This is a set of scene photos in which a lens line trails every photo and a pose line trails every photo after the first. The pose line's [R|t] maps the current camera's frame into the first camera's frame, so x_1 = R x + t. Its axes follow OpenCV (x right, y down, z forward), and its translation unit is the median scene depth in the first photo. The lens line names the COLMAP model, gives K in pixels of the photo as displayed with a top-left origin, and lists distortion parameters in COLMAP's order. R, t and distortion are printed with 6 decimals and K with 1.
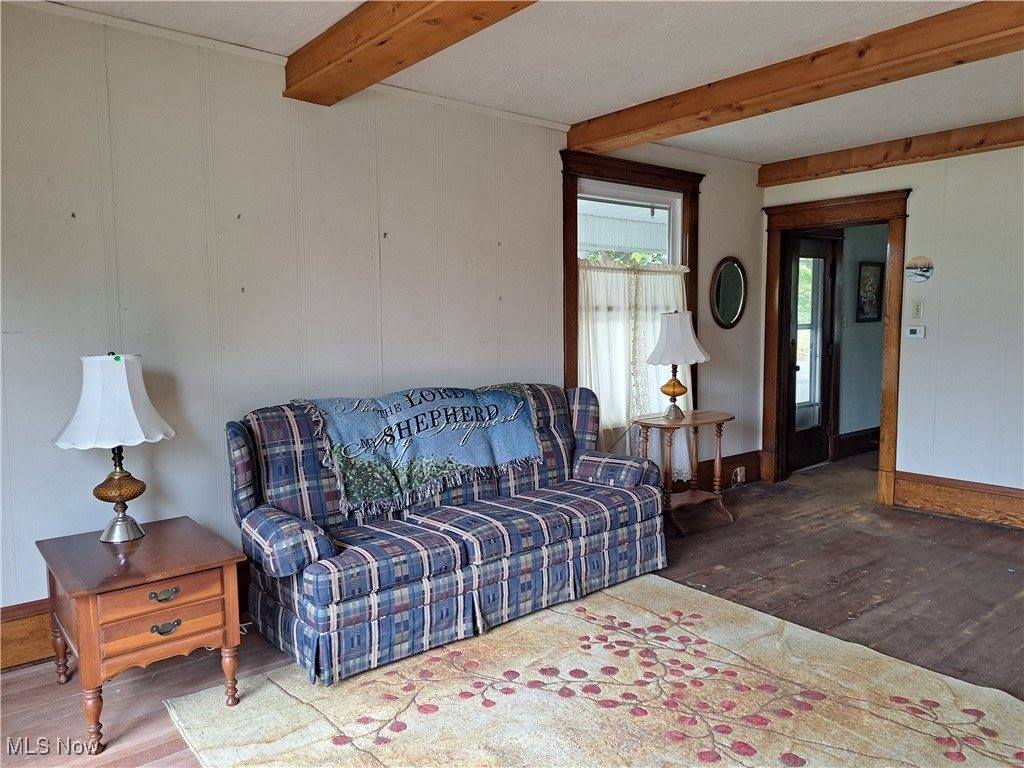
lens RADIAL K [[731.4, 0, 516.0], [0, 731.4, 378.7], [0, 0, 1]] dist [0.078176, -0.091590]
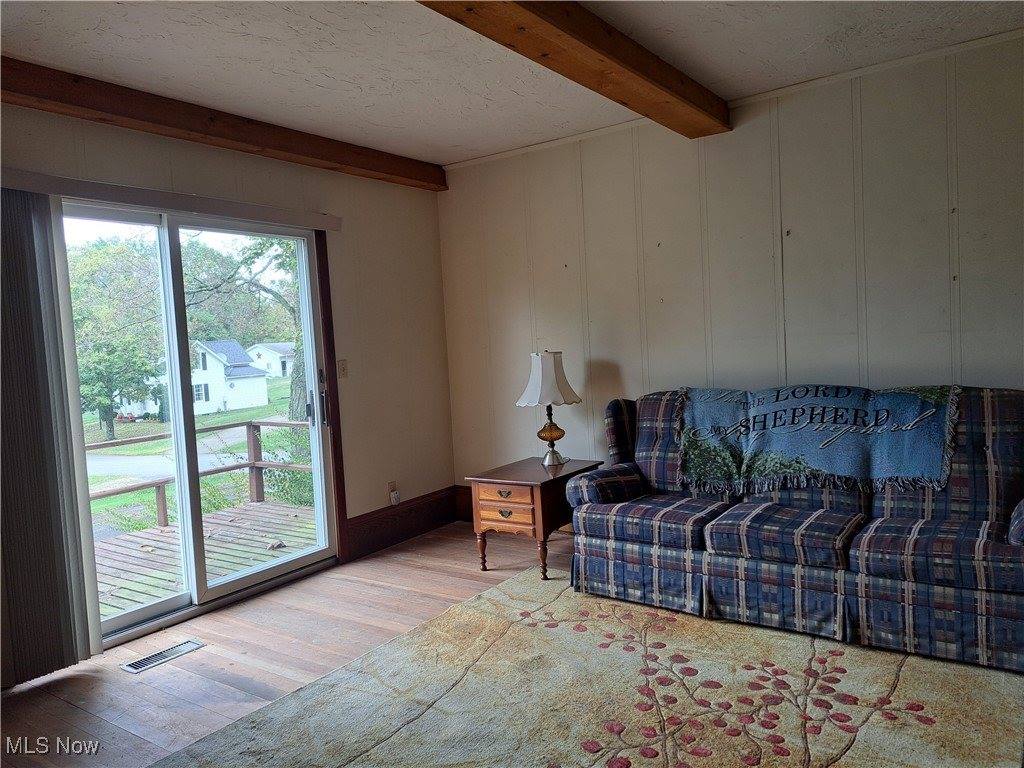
lens RADIAL K [[731.4, 0, 516.0], [0, 731.4, 378.7], [0, 0, 1]] dist [0.078176, -0.091590]
pose [[0.264543, 0.047754, -0.963191, 0.836812], [-0.027312, 0.998744, 0.042015, -0.030238], [0.963987, 0.015192, 0.265514, 0.428590]]
